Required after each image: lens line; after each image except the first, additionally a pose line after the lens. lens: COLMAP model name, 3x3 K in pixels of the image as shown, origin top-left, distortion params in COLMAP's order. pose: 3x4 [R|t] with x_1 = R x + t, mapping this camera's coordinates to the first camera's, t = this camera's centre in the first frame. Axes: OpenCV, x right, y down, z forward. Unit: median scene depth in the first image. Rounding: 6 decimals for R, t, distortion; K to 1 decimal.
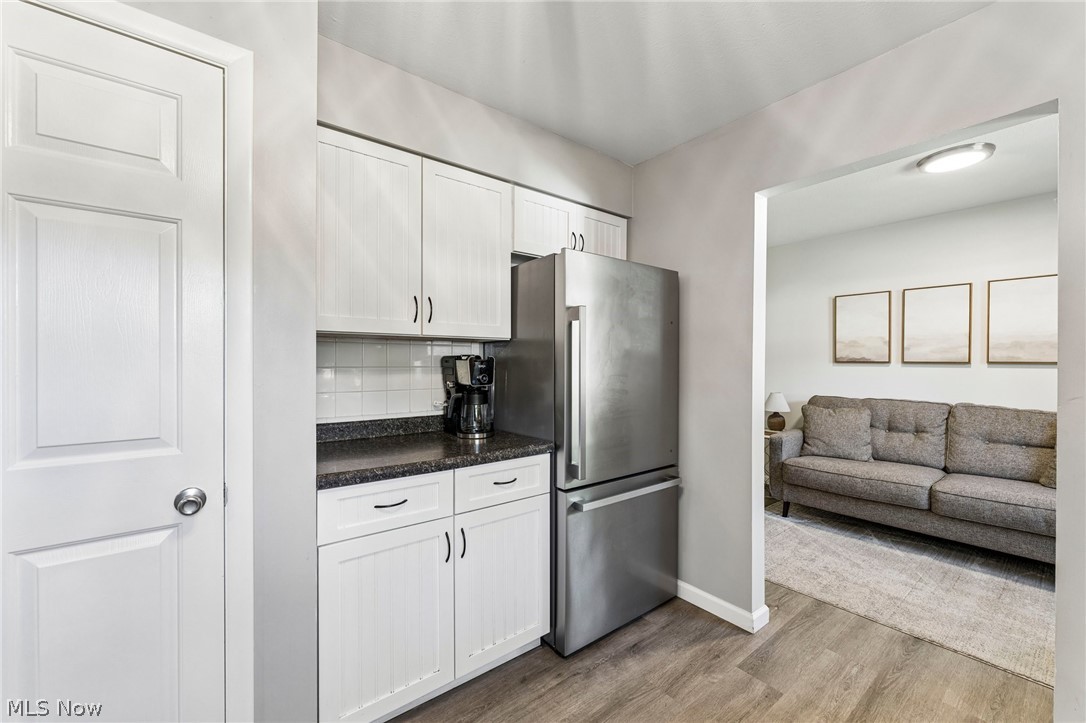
lens RADIAL K [[431.0, 0, 535.2], [0, 431.0, 362.7], [0, 0, 1]] dist [-0.006153, 0.001225]
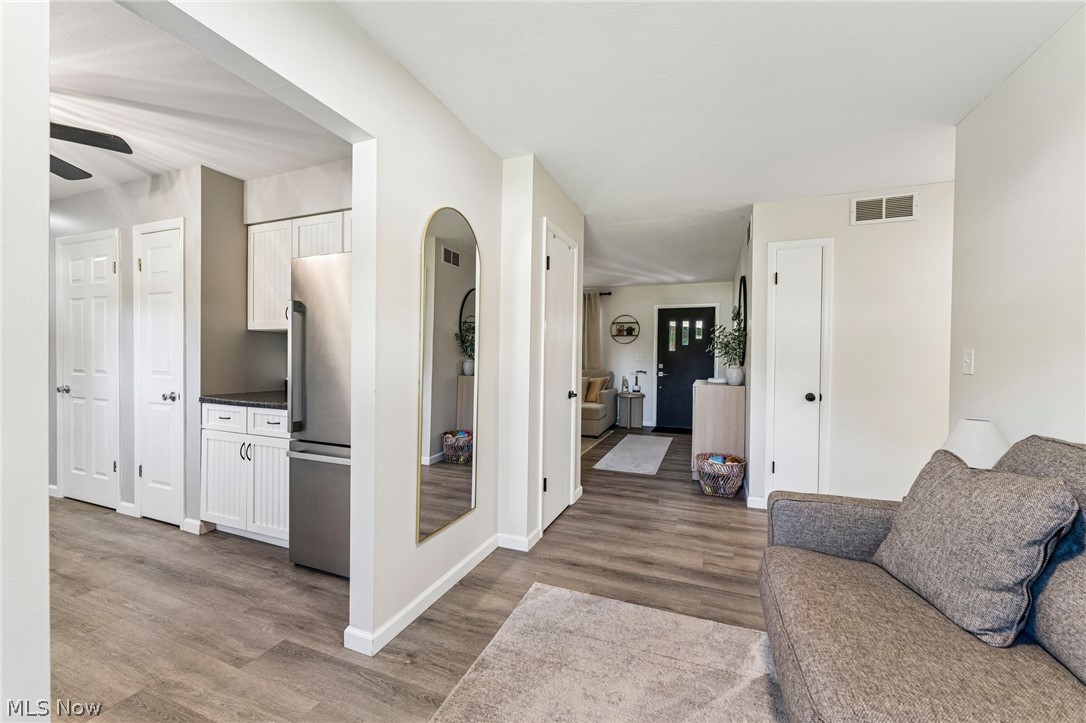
lens RADIAL K [[431.0, 0, 543.7], [0, 431.0, 362.2], [0, 0, 1]] dist [-0.006153, 0.001225]
pose [[0.506105, 0.009693, -0.862418, 1.667812], [-0.006585, 0.999951, 0.007375, 0.044728], [0.862447, 0.001946, 0.506144, 1.028919]]
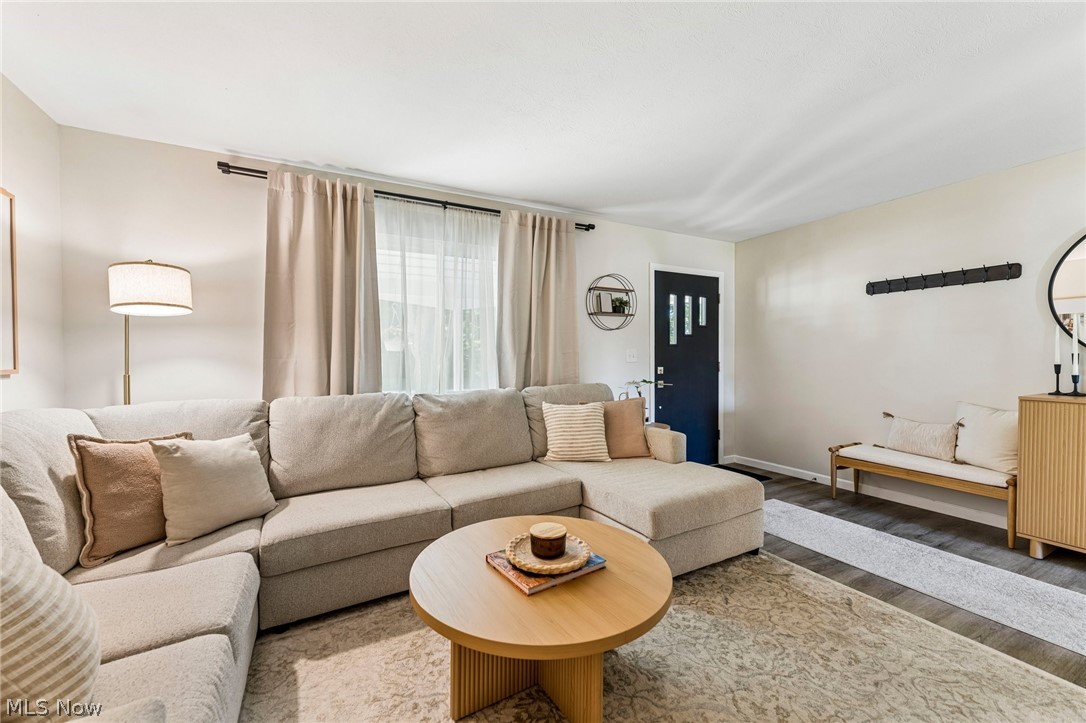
lens RADIAL K [[431.0, 0, 540.0], [0, 431.0, 362.3], [0, 0, 1]] dist [-0.006153, 0.001225]
pose [[0.984309, -0.005986, -0.176352, -1.615391], [0.008511, 0.999872, 0.013567, 0.020900], [0.176249, -0.014855, 0.984234, 1.633842]]
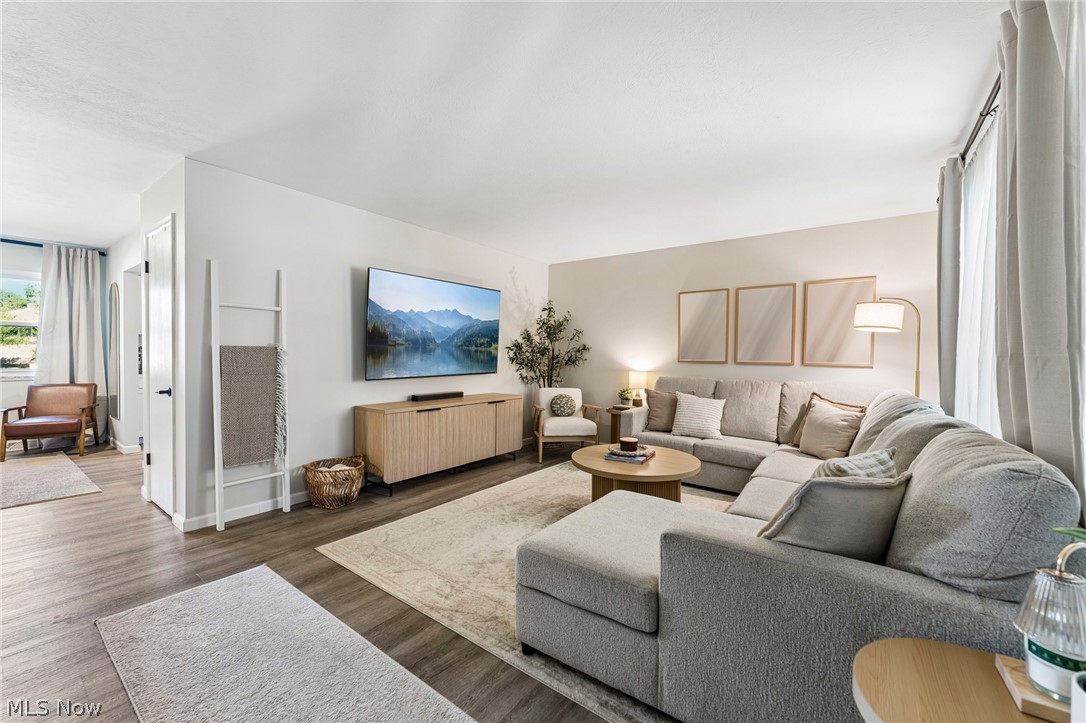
lens RADIAL K [[431.0, 0, 542.4], [0, 431.0, 358.9], [0, 0, 1]] dist [-0.006153, 0.001225]
pose [[-0.965301, -0.013984, -0.260766, -0.927591], [-0.017606, 0.999778, 0.011558, 0.021550], [0.260547, 0.015748, -0.965333, 4.133136]]
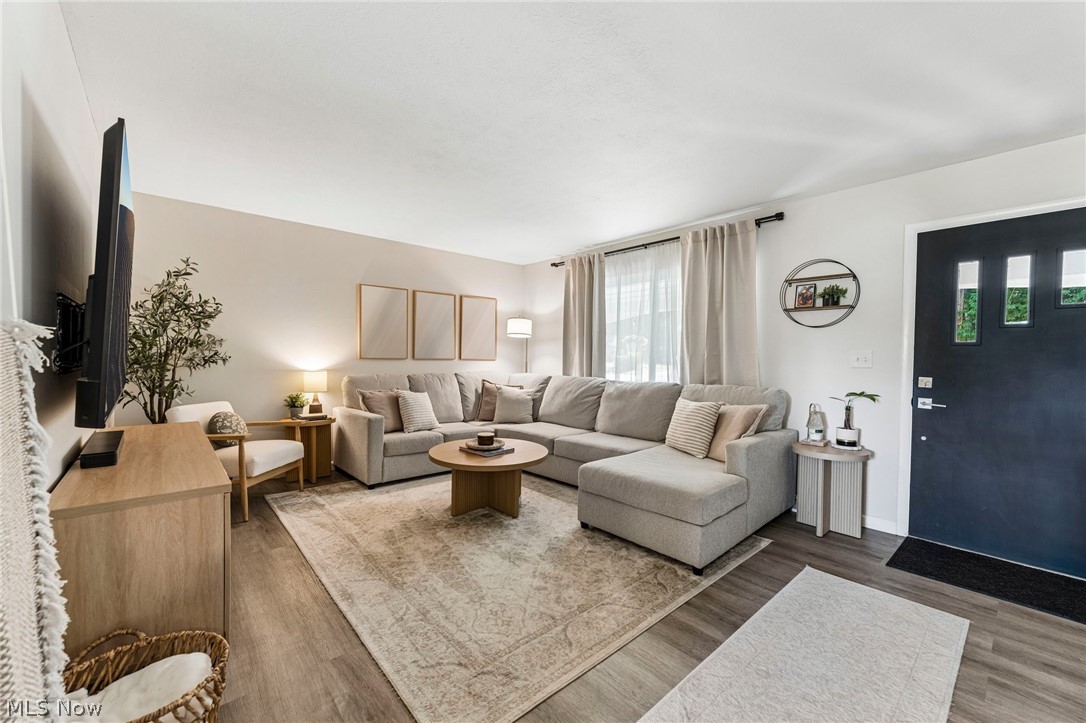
lens RADIAL K [[431.0, 0, 538.5], [0, 431.0, 360.6], [0, 0, 1]] dist [-0.006153, 0.001225]
pose [[0.053699, 0.009767, -0.998509, 0.138296], [-0.014208, 0.999858, 0.009016, 0.030257], [0.998456, 0.013703, 0.053830, 2.615988]]
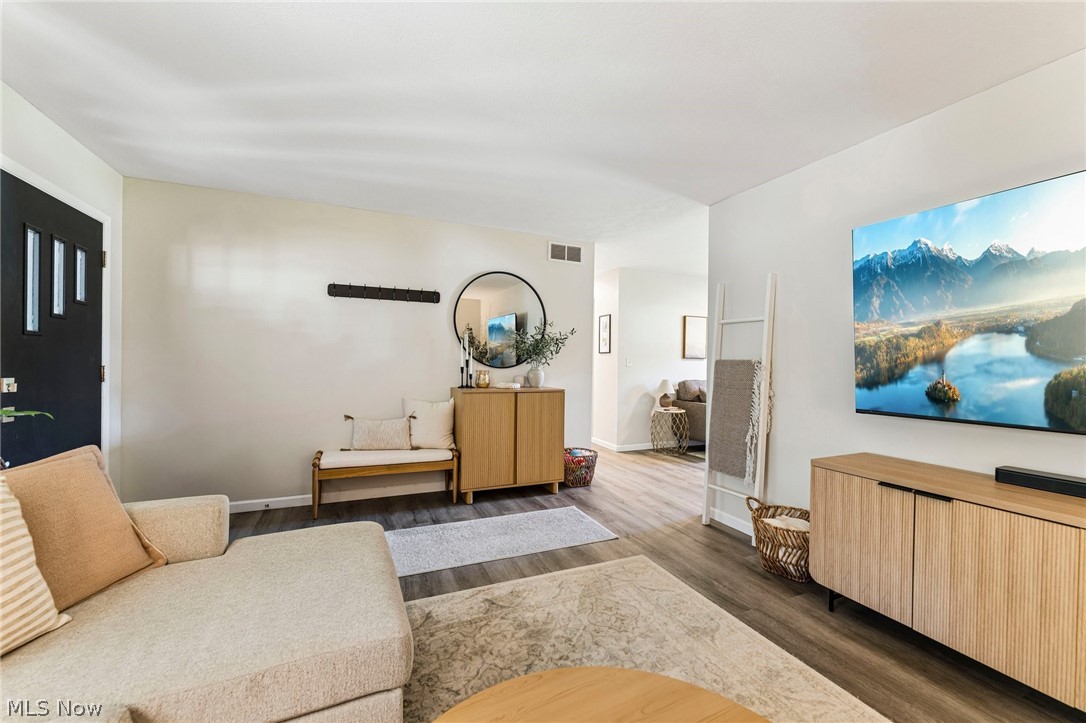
lens RADIAL K [[431.0, 0, 541.1], [0, 431.0, 362.8], [0, 0, 1]] dist [-0.006153, 0.001225]
pose [[0.247451, -0.005986, 0.968882, -2.121912], [-0.013496, 0.999863, 0.009624, 0.016786], [-0.968806, -0.015457, 0.247337, 2.496613]]
